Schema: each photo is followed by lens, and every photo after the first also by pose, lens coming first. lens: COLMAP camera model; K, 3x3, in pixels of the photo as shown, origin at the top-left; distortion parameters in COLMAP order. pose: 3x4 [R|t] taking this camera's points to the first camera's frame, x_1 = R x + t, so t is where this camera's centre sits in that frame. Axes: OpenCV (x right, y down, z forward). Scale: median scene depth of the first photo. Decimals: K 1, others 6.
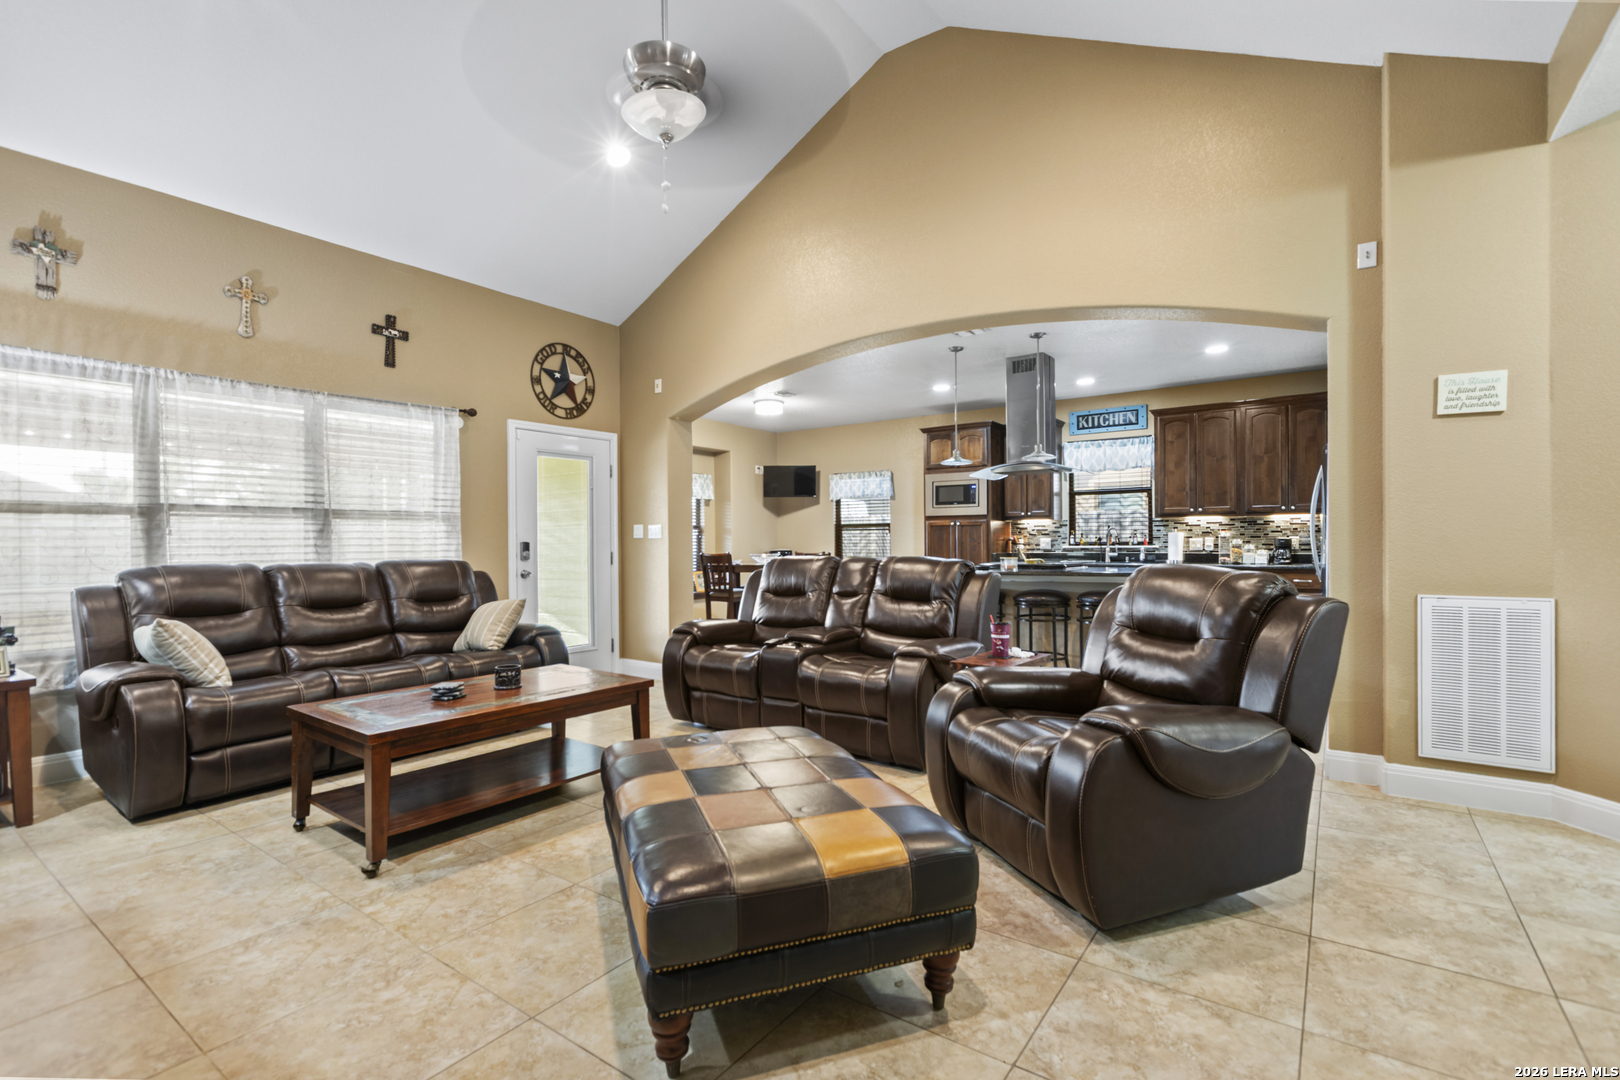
lens RADIAL K [[749.4, 0, 810.0], [0, 749.4, 540.0], [0, 0, 1]] dist [-0.000237, -0.000090]
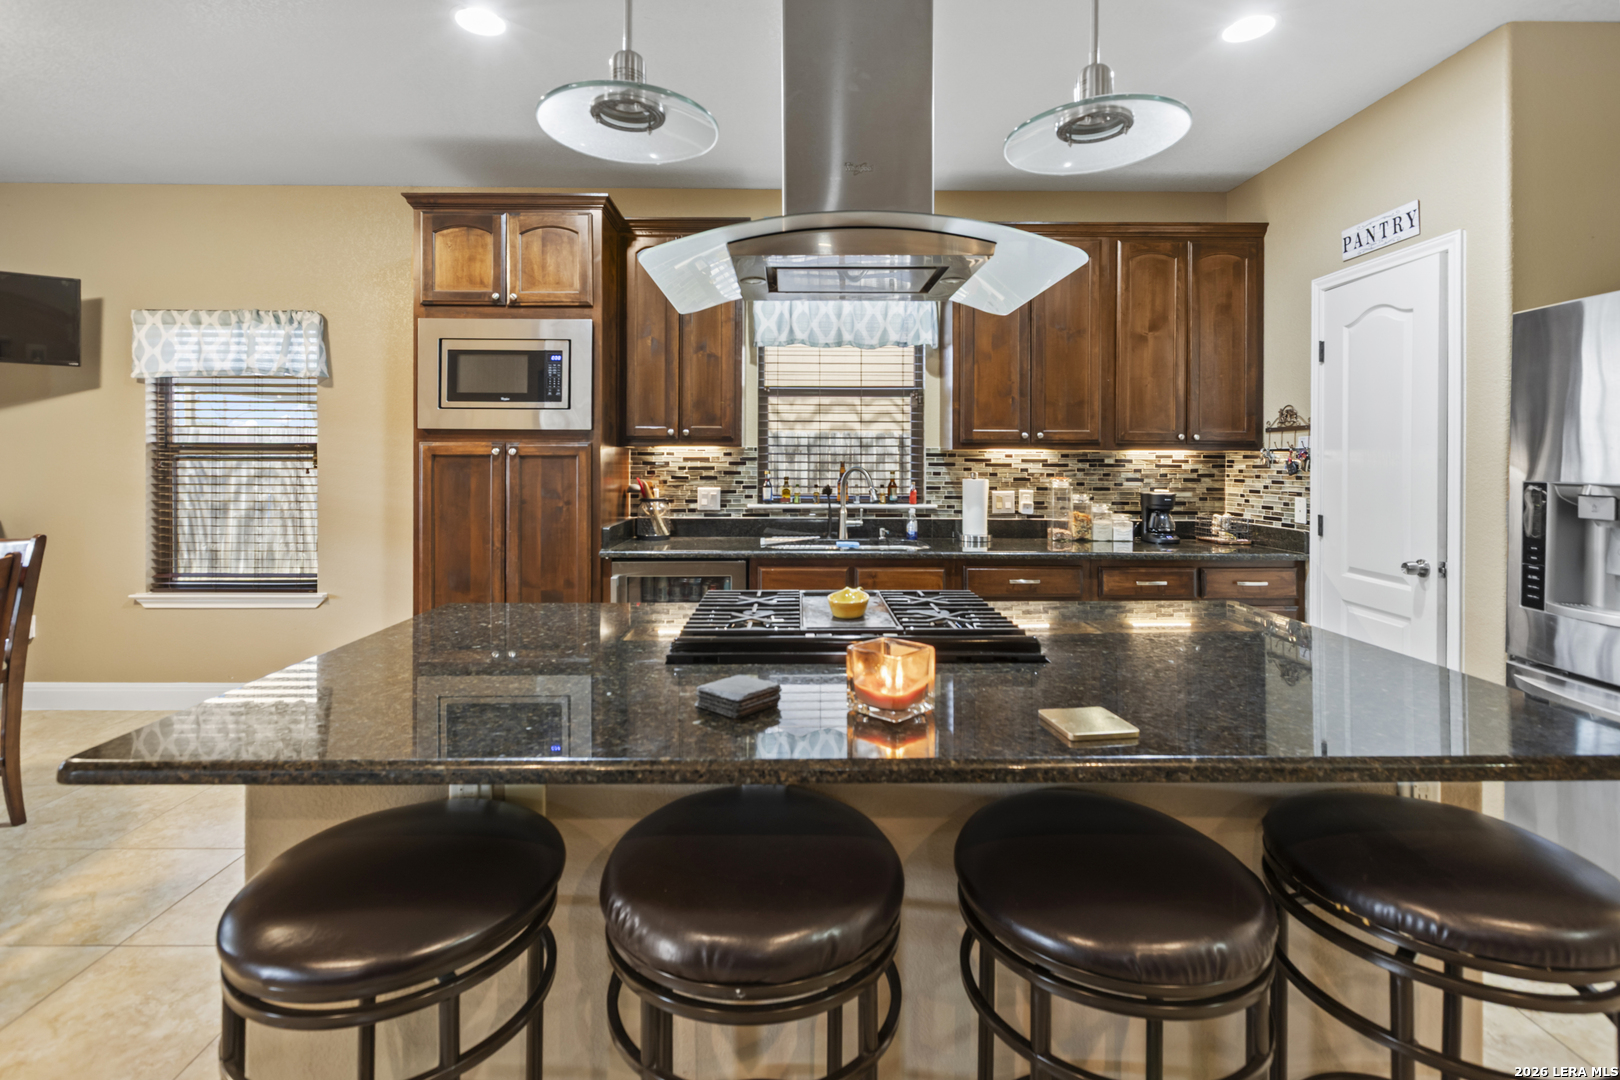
lens RADIAL K [[767.2, 0, 804.0], [0, 767.2, 467.9], [0, 0, 1]] dist [-0.000495, -0.000269]
pose [[0.804728, 0.006546, 0.593608, 0.087674], [-0.011326, 0.999926, 0.004328, -0.017378], [-0.593536, -0.010206, 0.804743, 0.618703]]
